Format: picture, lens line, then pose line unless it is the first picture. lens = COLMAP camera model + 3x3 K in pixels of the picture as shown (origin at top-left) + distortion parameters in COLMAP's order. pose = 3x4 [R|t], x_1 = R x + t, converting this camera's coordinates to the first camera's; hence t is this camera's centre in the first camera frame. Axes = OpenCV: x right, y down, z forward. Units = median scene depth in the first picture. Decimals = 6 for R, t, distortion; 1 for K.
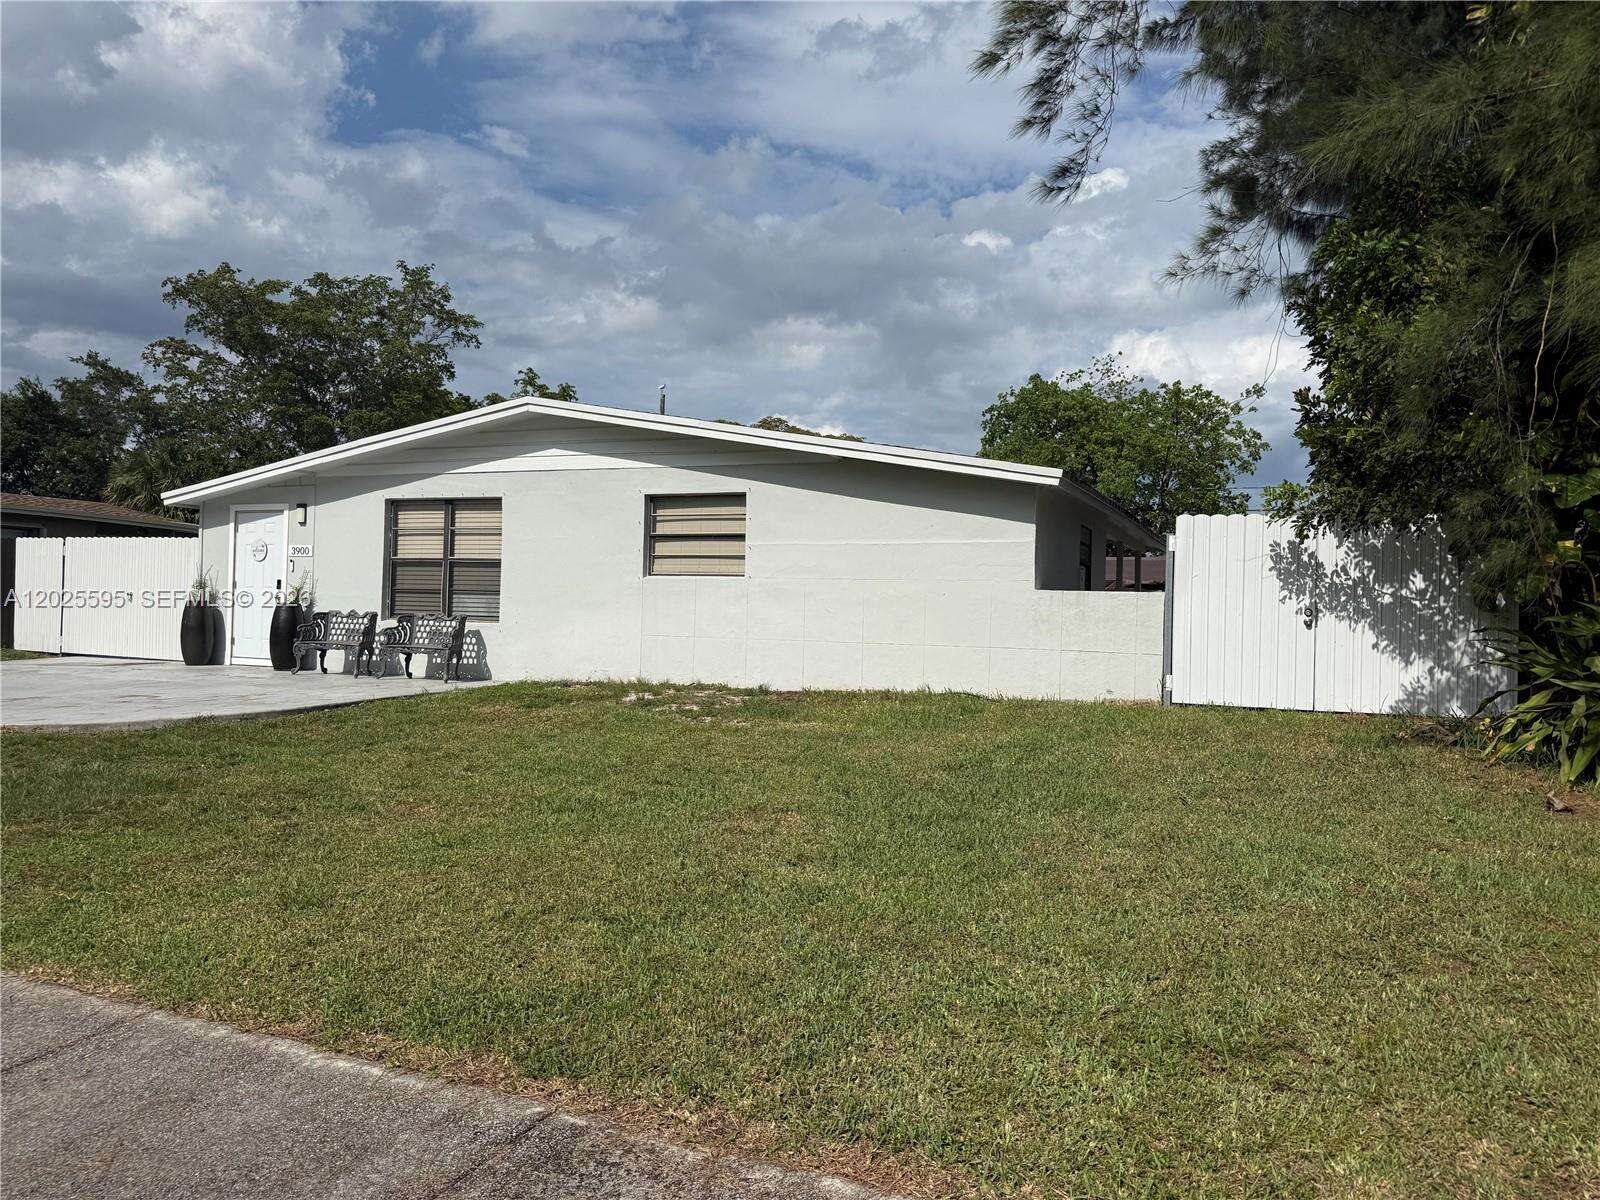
lens RADIAL K [[1139.7, 0, 873.6], [0, 1139.7, 609.3], [0, 0, 1]] dist [0.105366, -0.215465]
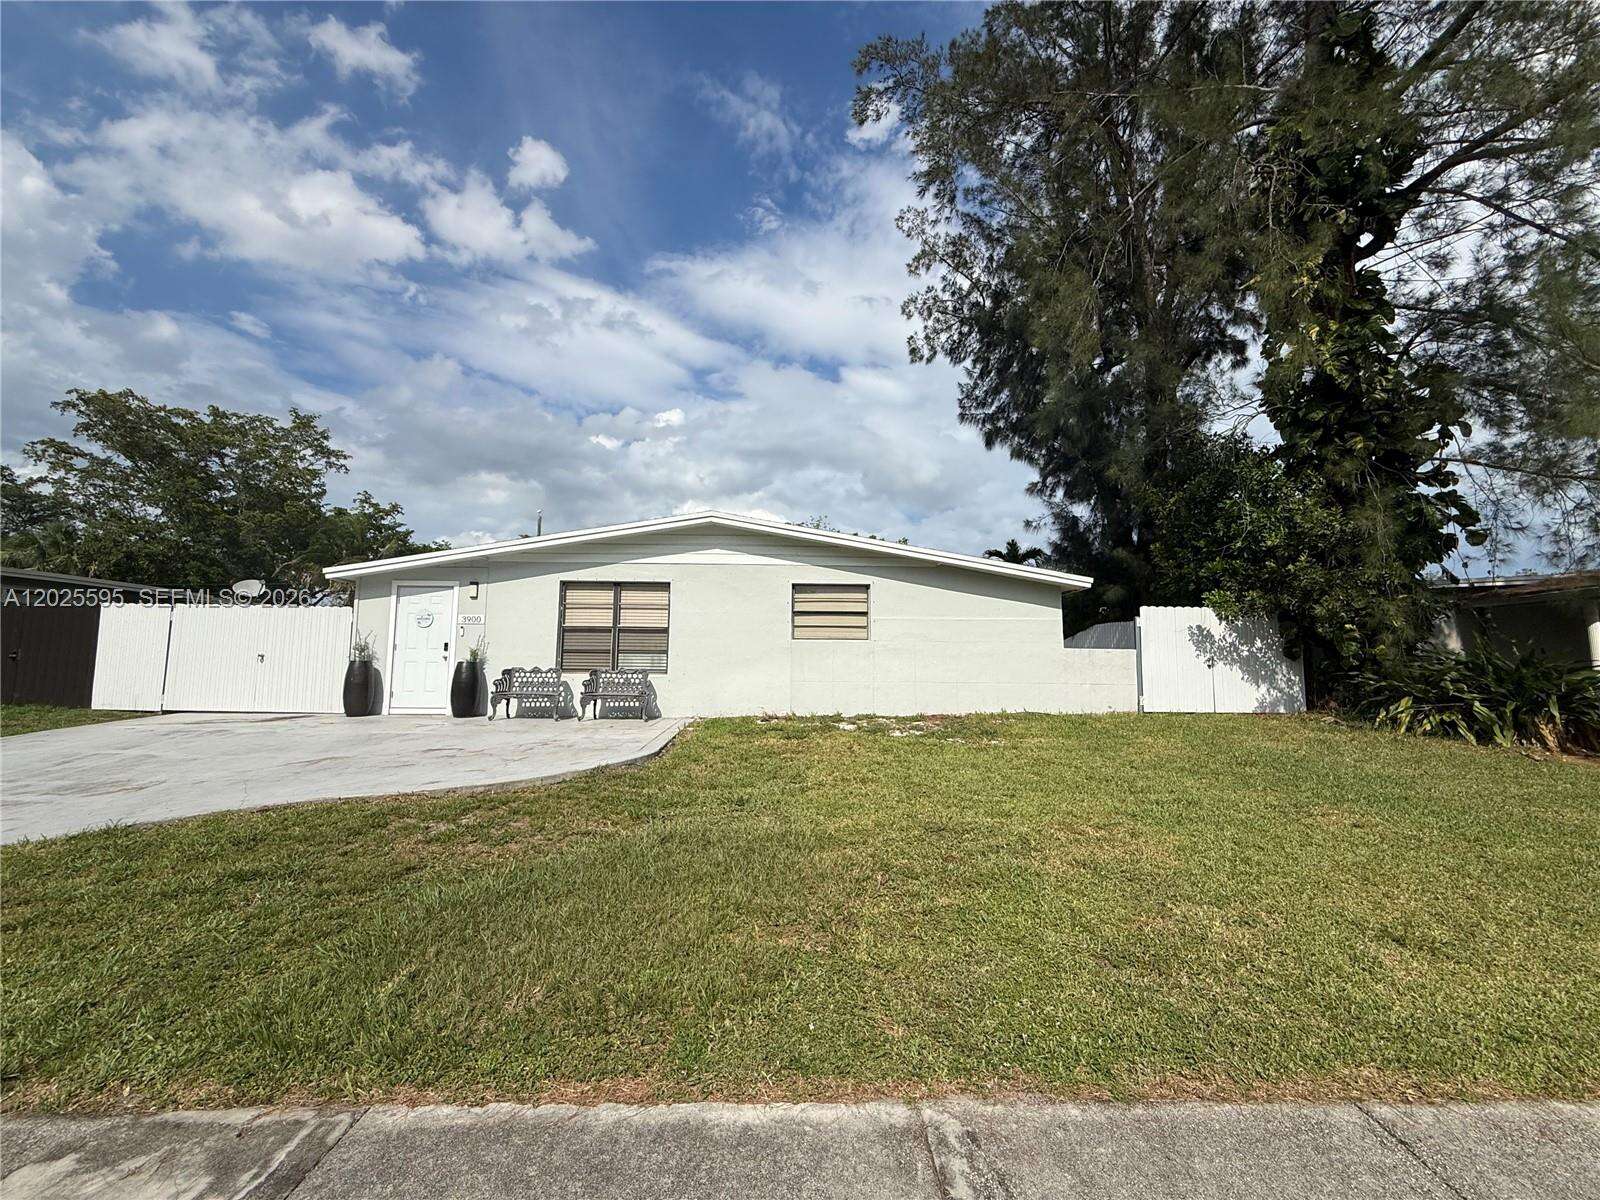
lens RADIAL K [[656.9, 0, 800.0], [0, 656.9, 600.0], [0, 0, 1]] dist [-0.001584, 0.000018]
pose [[0.917795, 0.023968, 0.396331, -0.471151], [0.010217, 0.996420, -0.083918, -0.008832], [-0.396924, 0.081069, 0.914264, 0.217755]]
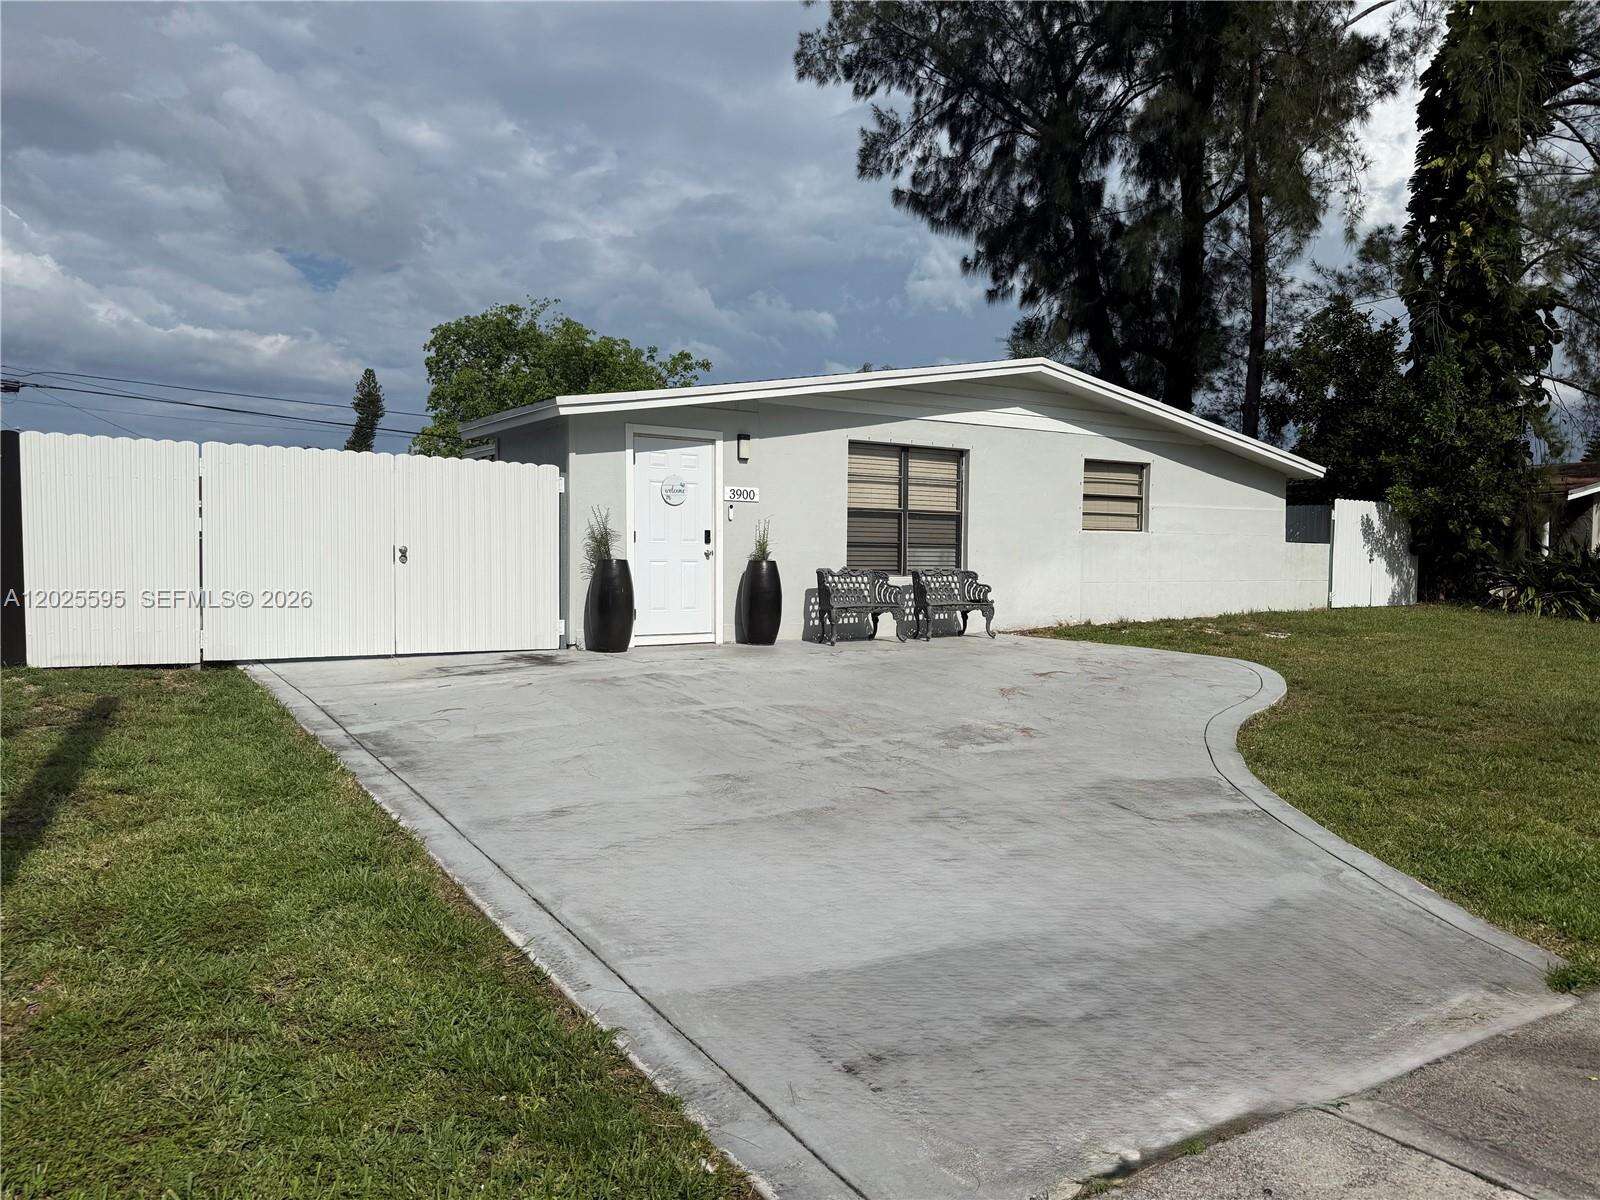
lens RADIAL K [[1139.7, 0, 873.6], [0, 1139.7, 609.3], [0, 0, 1]] dist [0.105366, -0.215465]
pose [[0.517993, -0.056819, 0.853496, -1.172107], [0.003989, 0.997941, 0.064015, -0.022371], [-0.855376, -0.029755, 0.517153, 0.533535]]
